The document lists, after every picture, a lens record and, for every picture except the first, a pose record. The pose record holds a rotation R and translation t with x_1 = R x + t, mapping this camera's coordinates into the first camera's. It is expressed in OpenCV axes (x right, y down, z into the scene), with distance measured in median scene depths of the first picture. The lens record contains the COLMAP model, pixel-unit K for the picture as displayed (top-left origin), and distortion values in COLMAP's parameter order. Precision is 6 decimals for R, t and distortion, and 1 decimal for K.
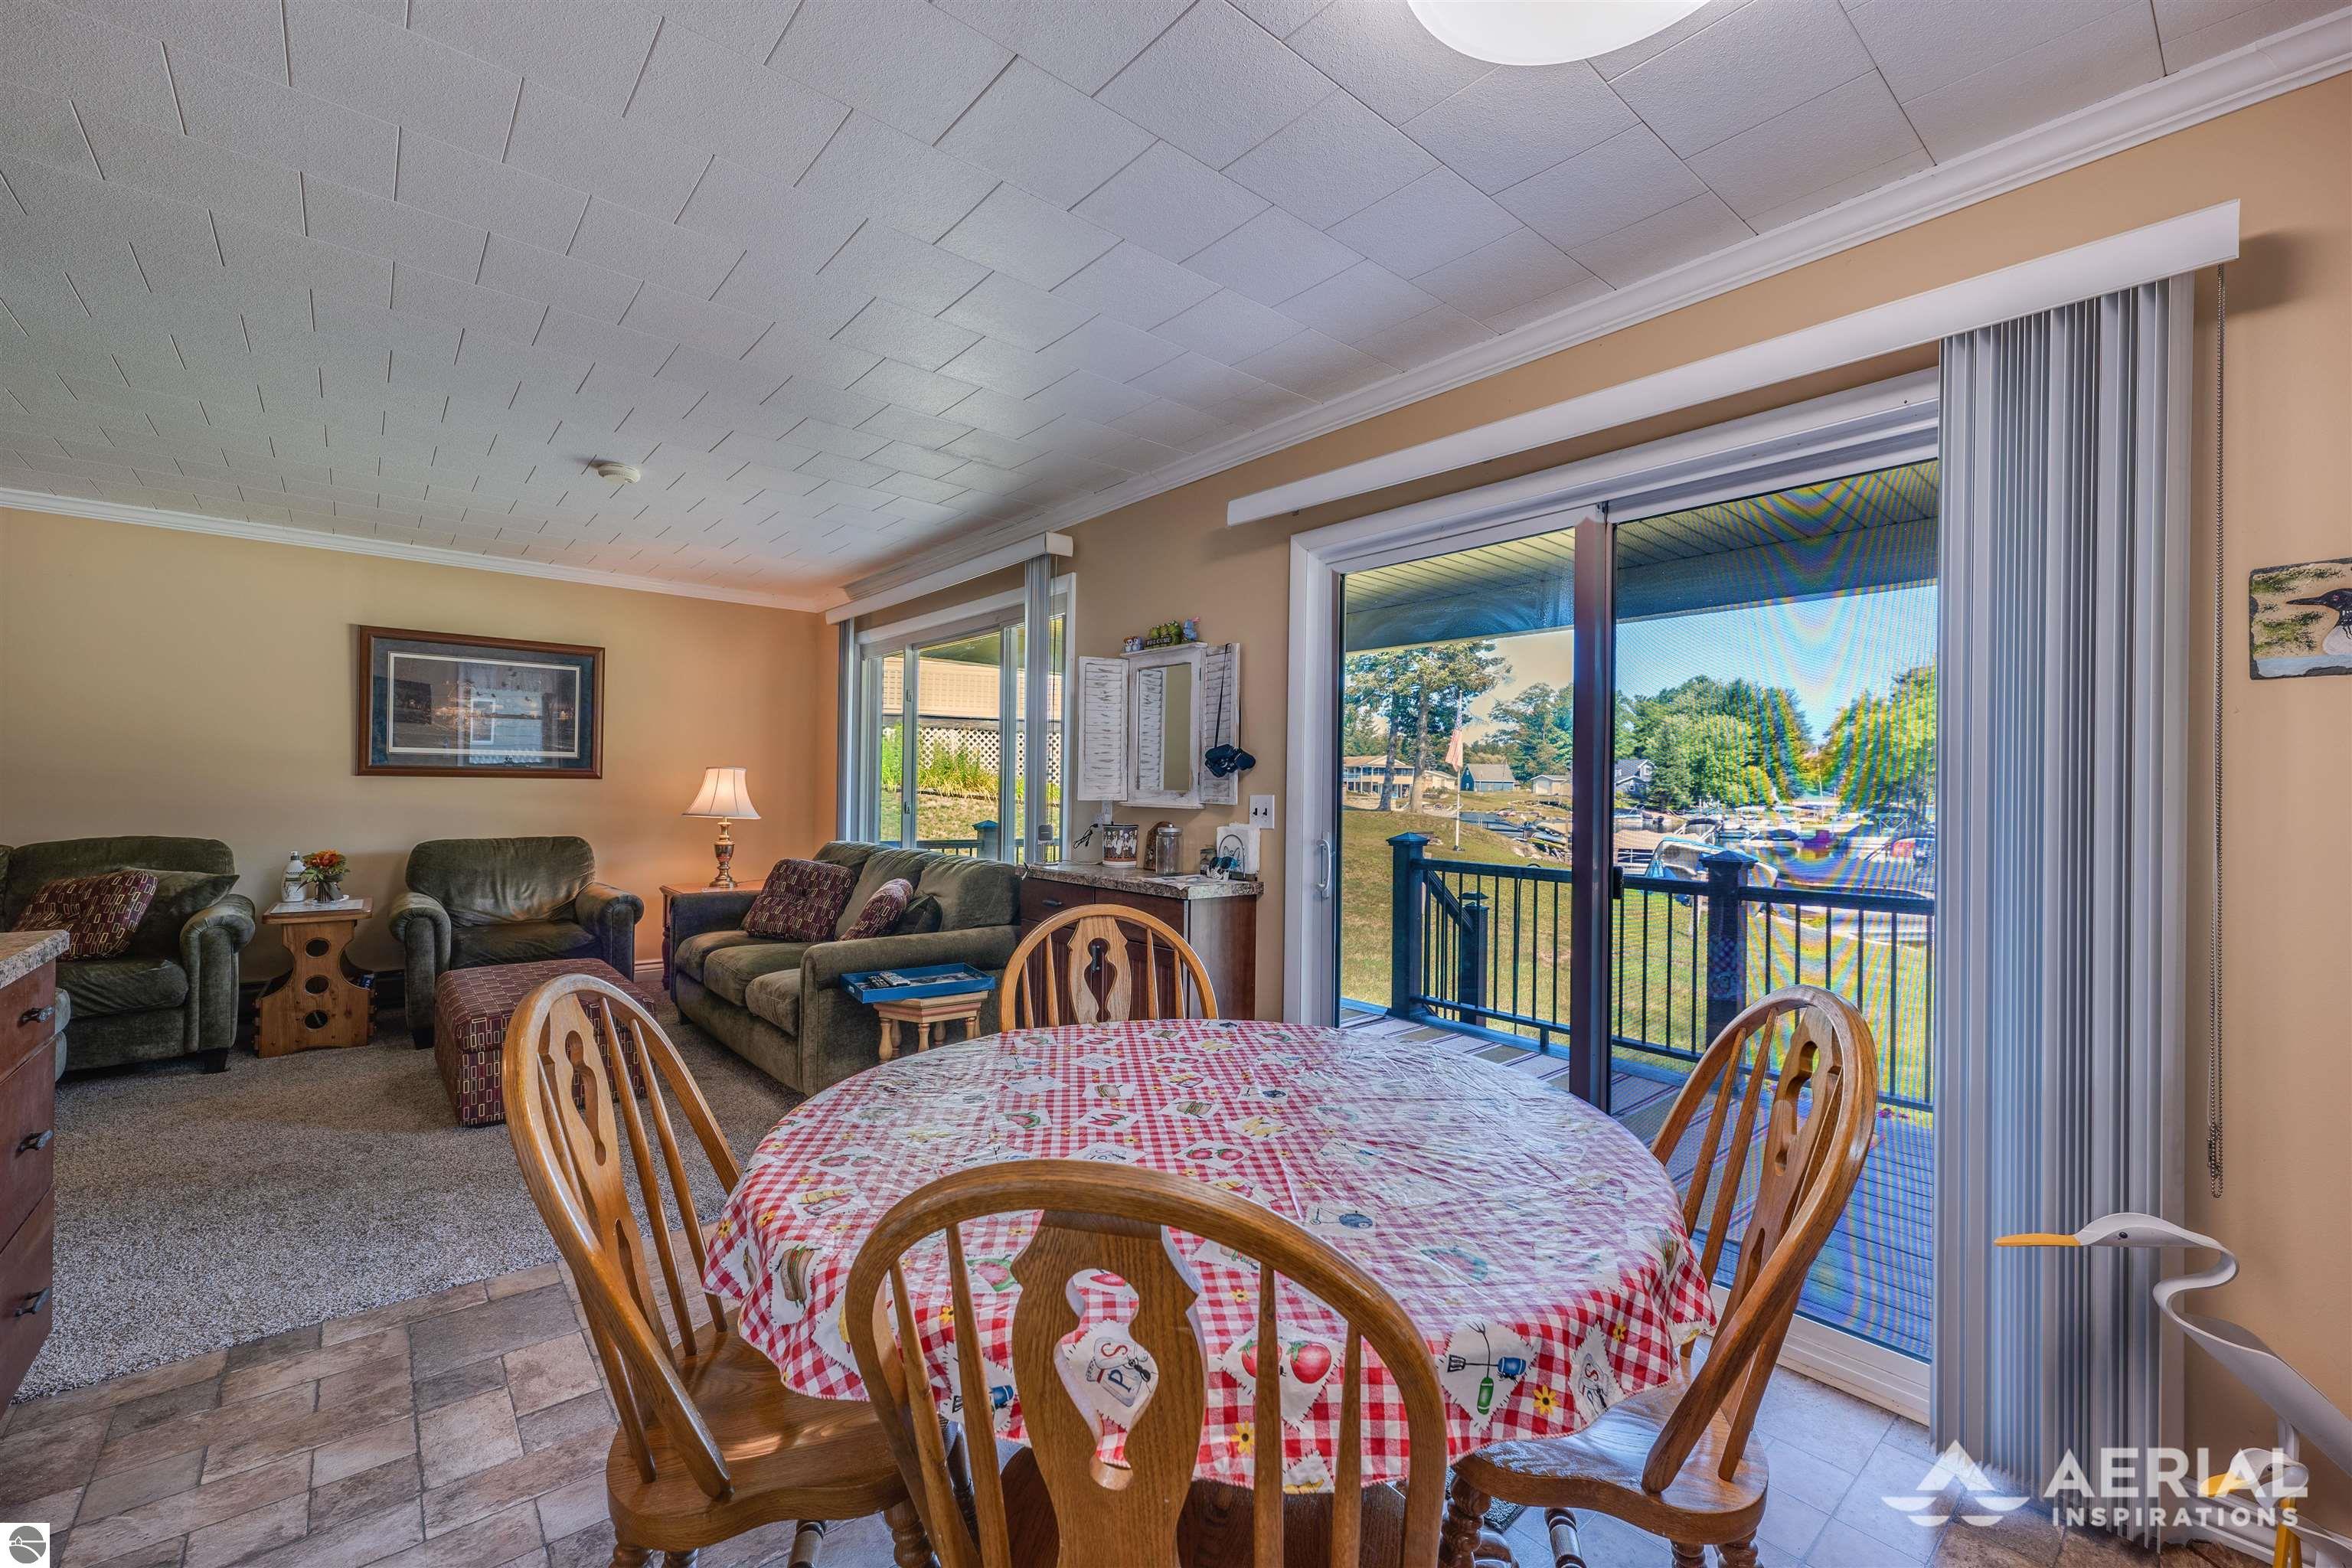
lens RADIAL K [[961.0, 0, 1183.3], [0, 961.0, 784.2], [0, 0, 1]] dist [0.003270, -0.000723]
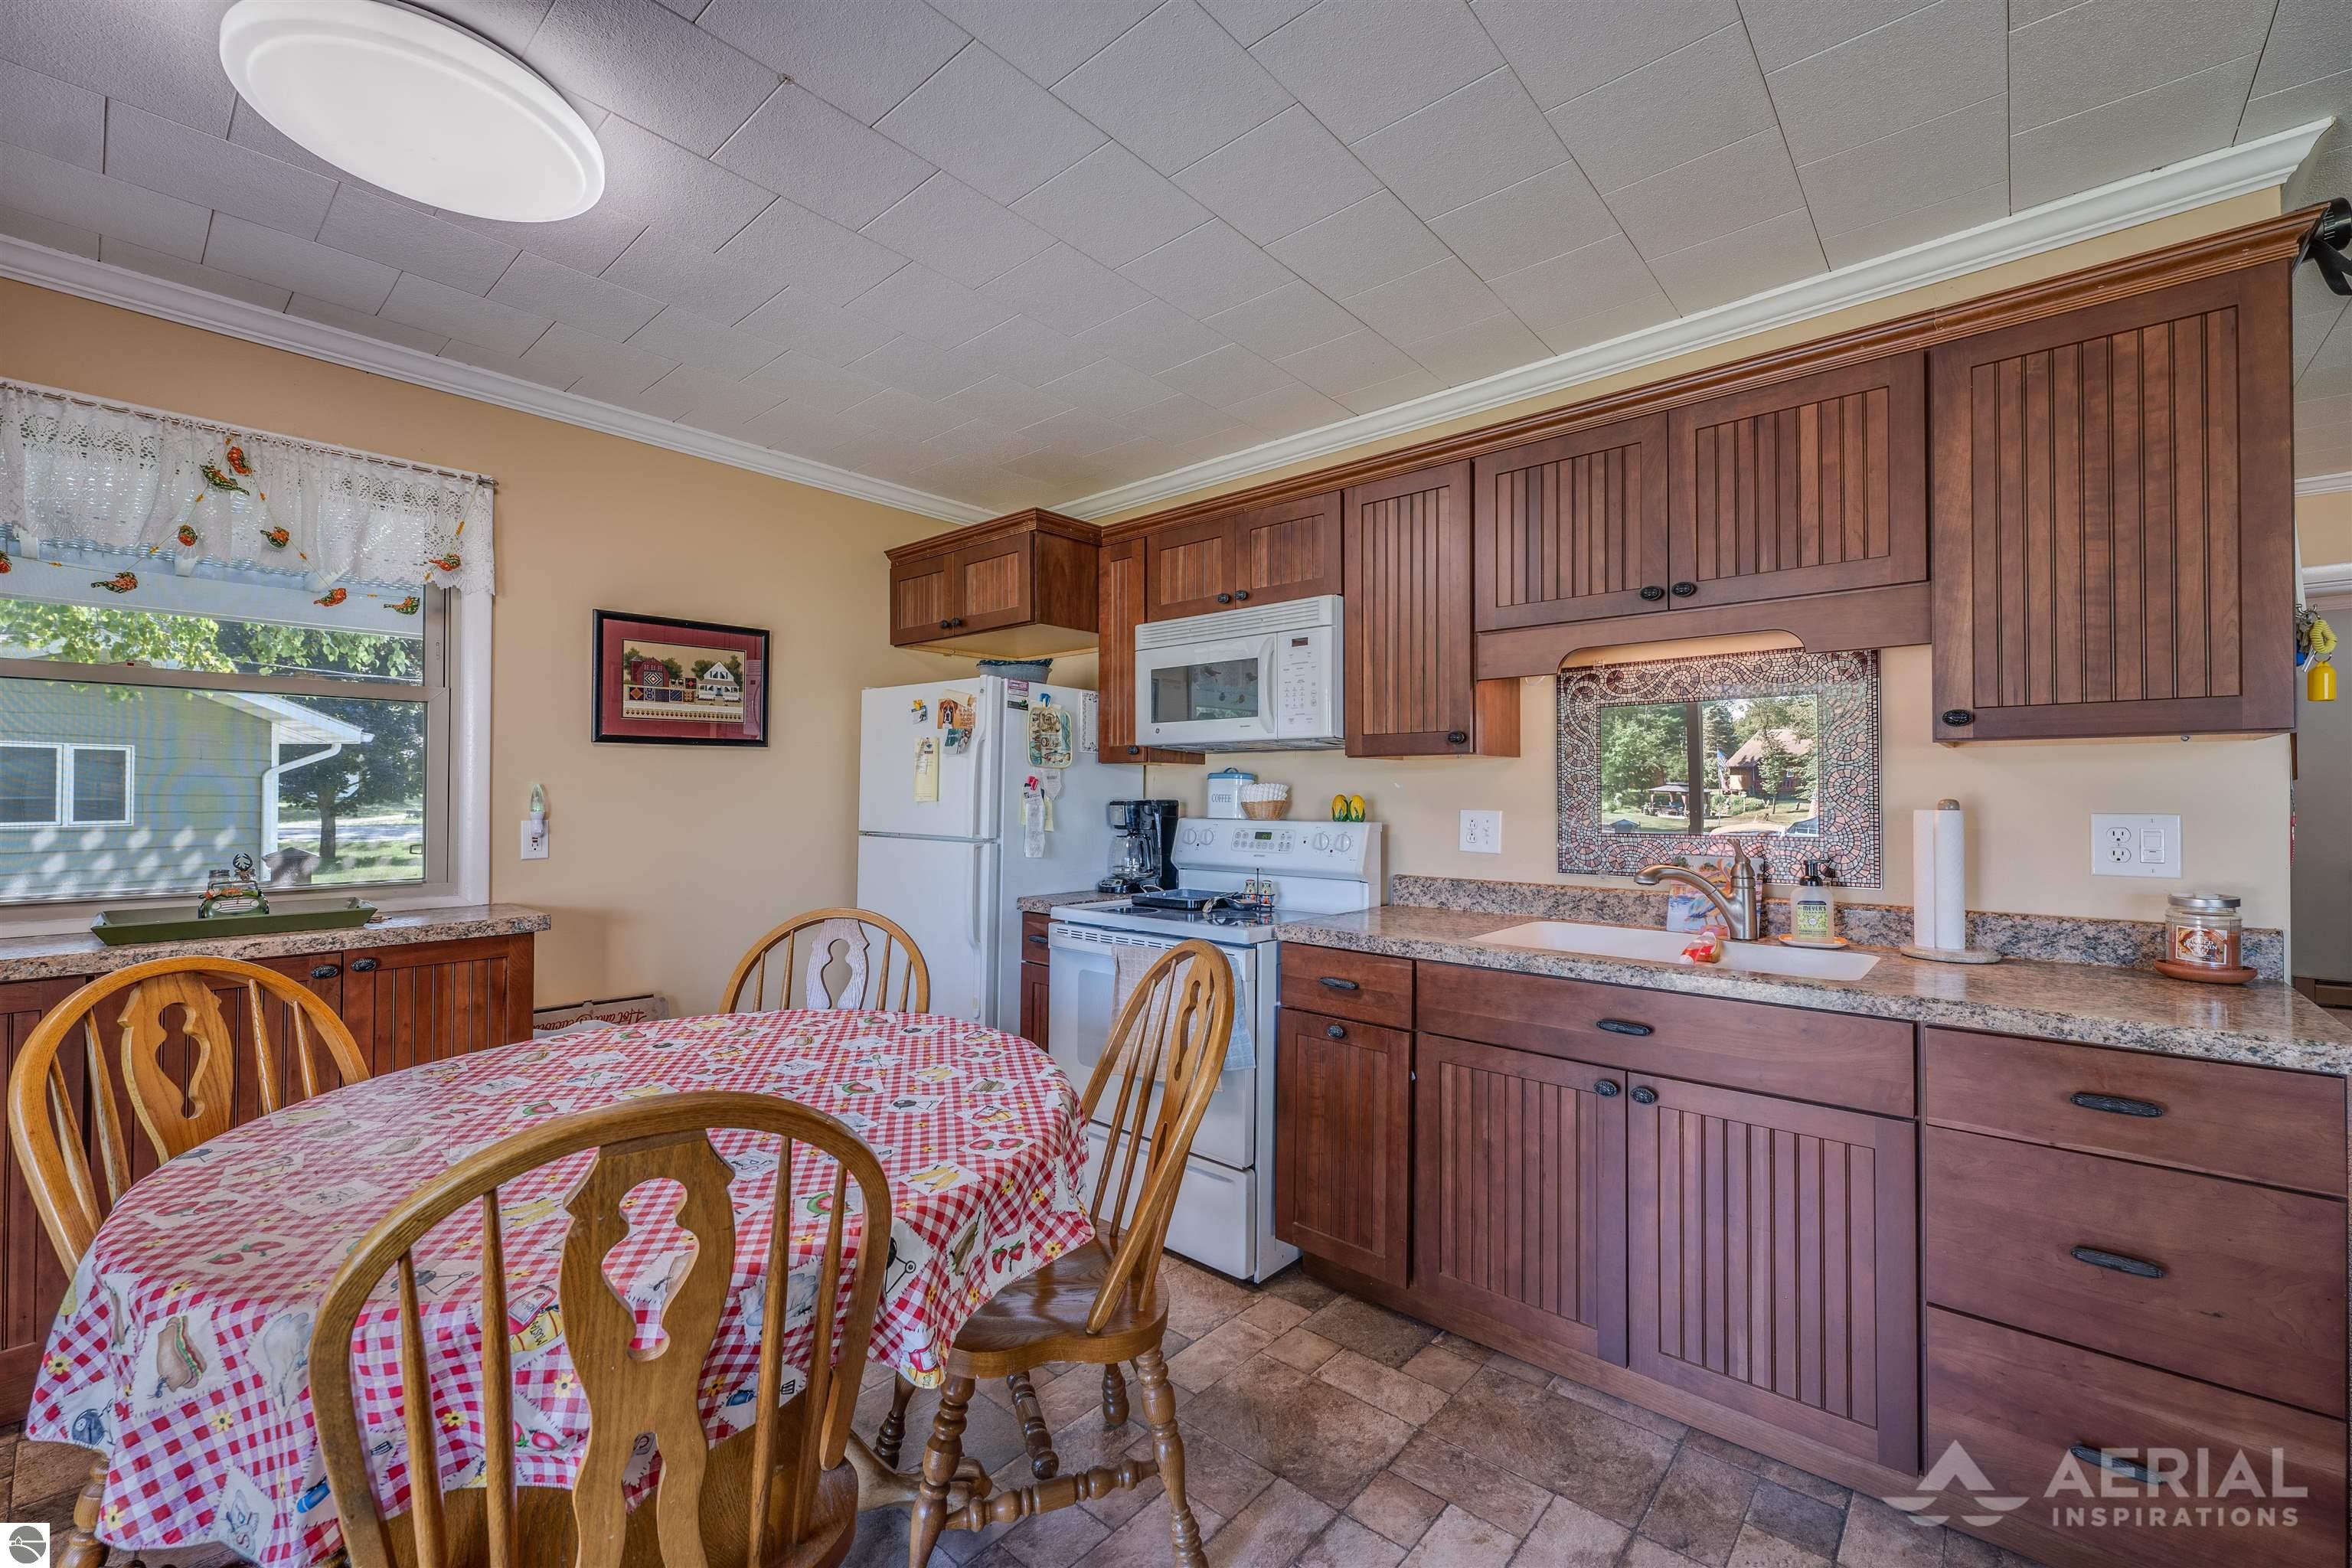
lens RADIAL K [[961.0, 0, 1178.5], [0, 961.0, 777.6], [0, 0, 1]] dist [0.003270, -0.000723]
pose [[-0.990135, -0.019523, -0.138753, -0.004601], [-0.016257, 0.999564, -0.024629, 0.000078], [0.139173, -0.022130, -0.990021, 0.219124]]
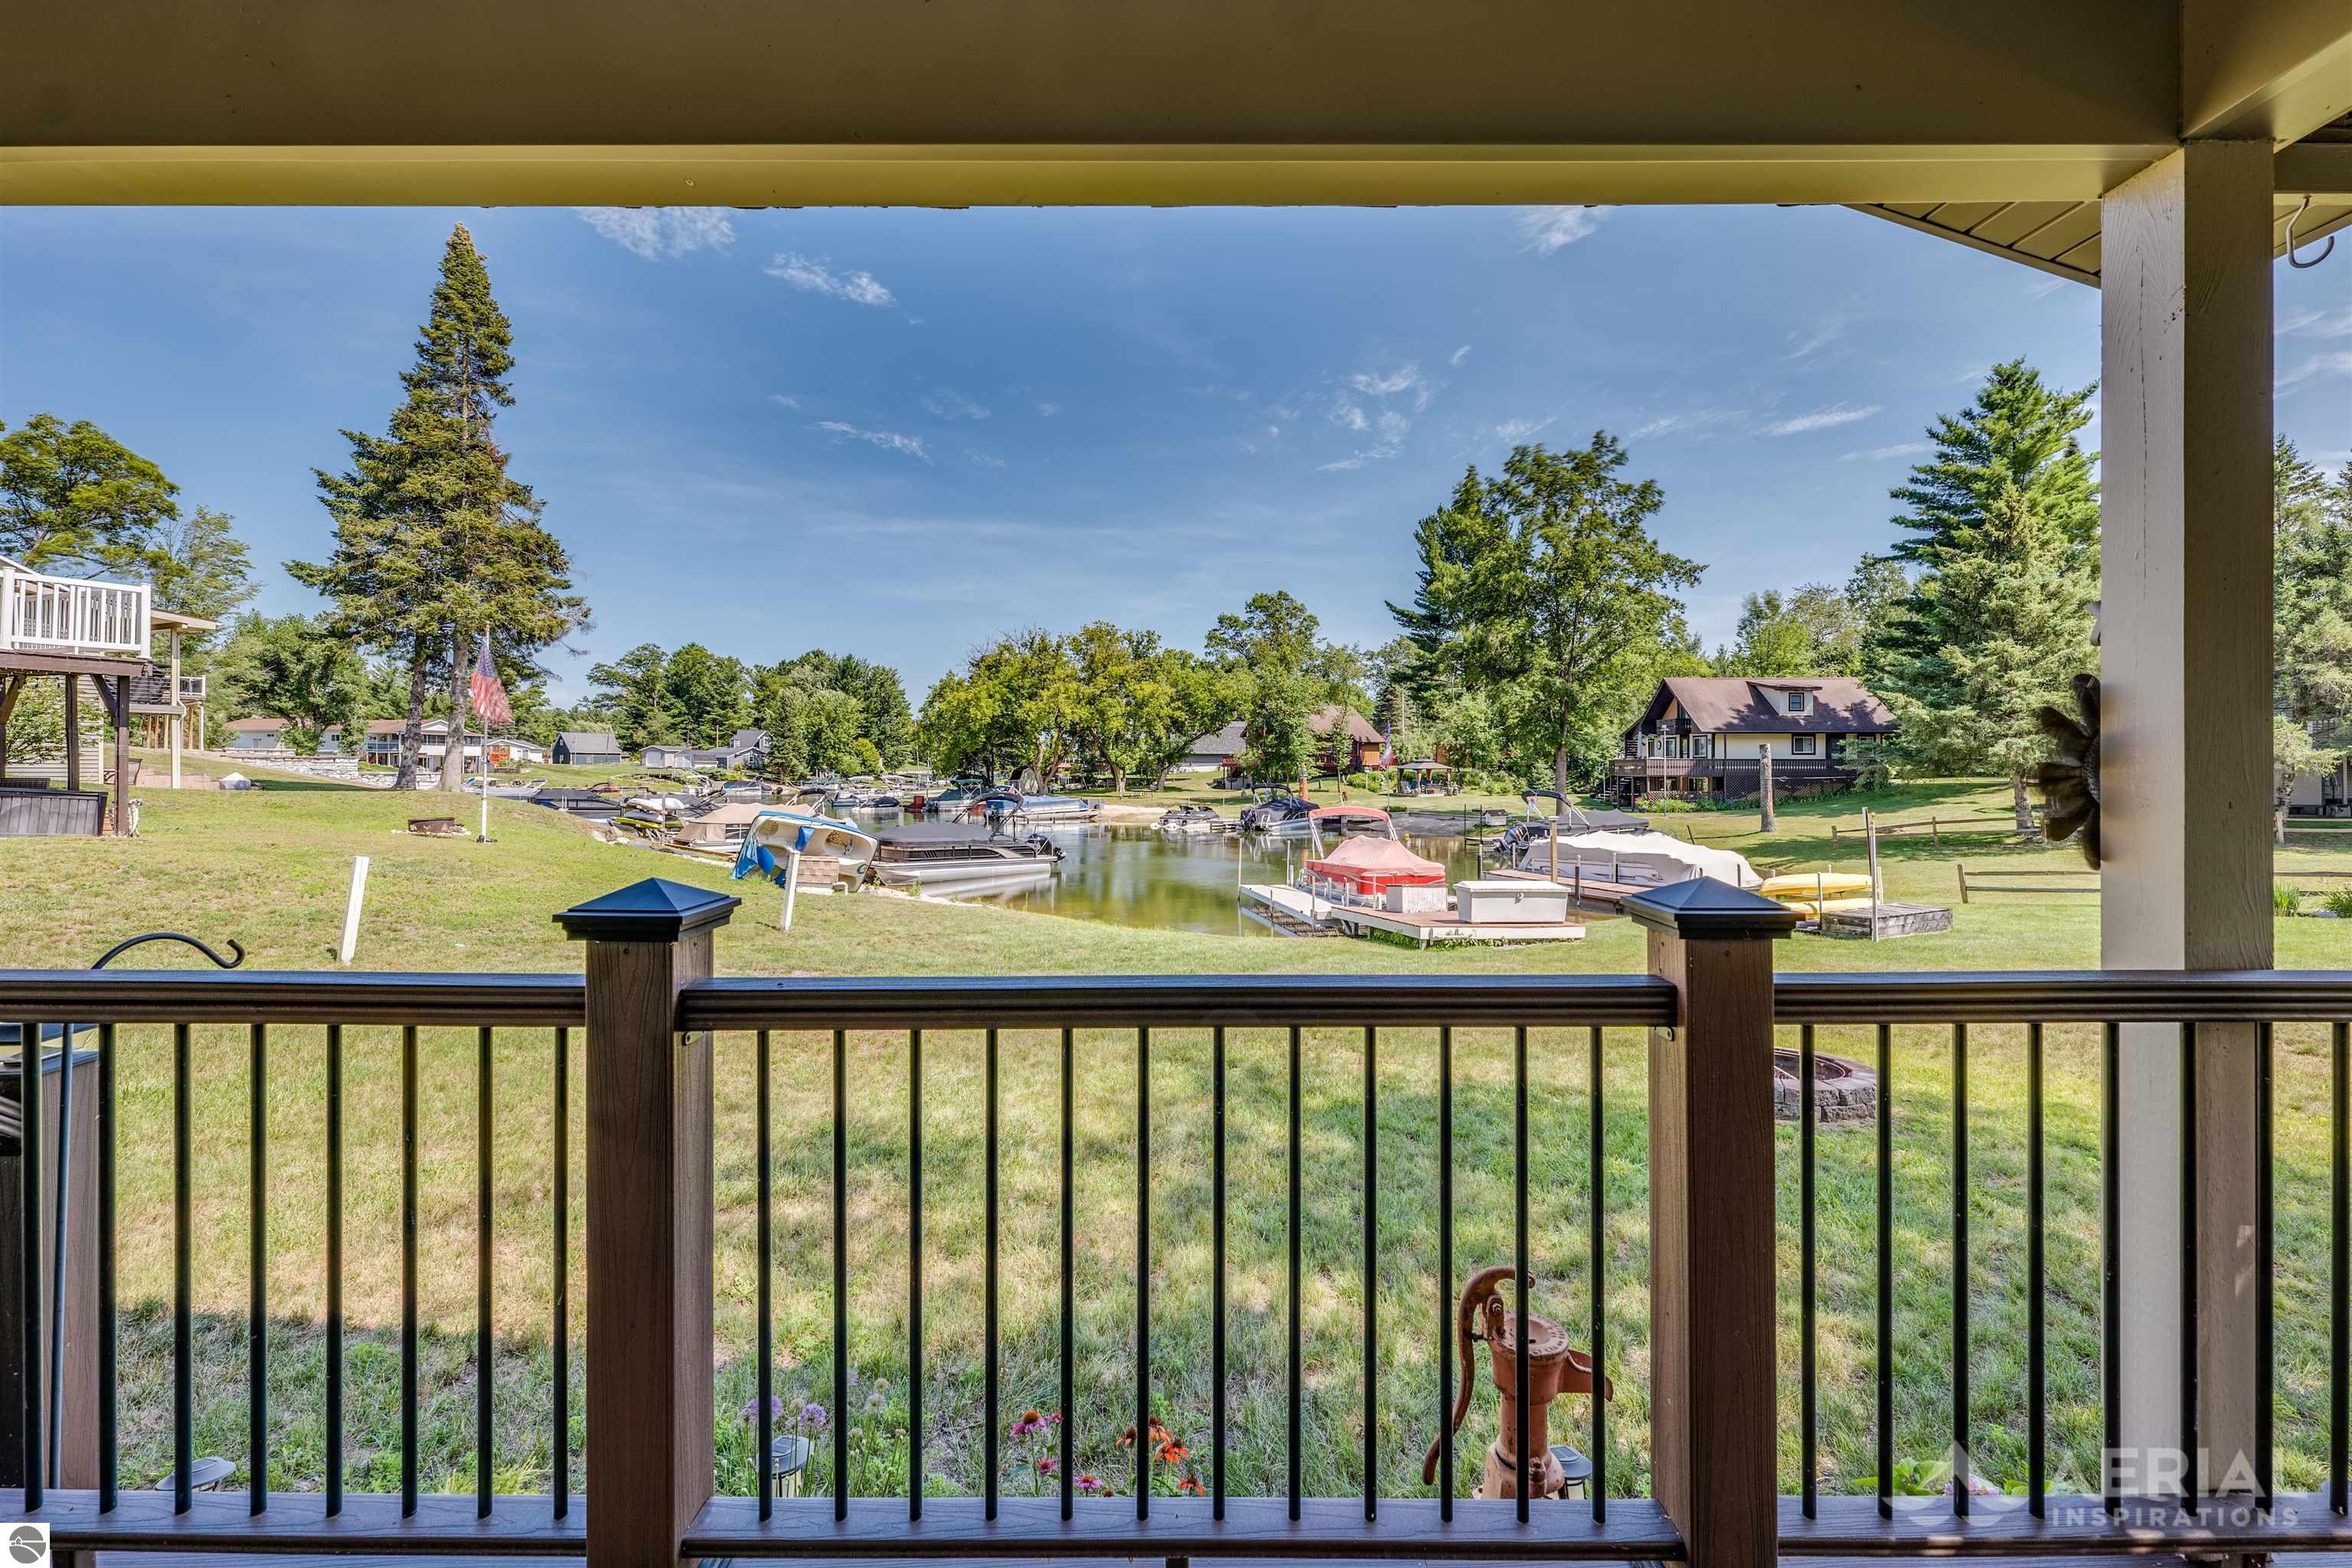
lens RADIAL K [[961.0, 0, 1182.8], [0, 961.0, 746.7], [0, 0, 1]] dist [0.003270, -0.000723]
pose [[0.656697, 0.004853, 0.754139, 0.138727], [0.002845, 0.999956, -0.008912, 0.008685], [-0.754149, 0.007998, 0.656654, 0.204910]]
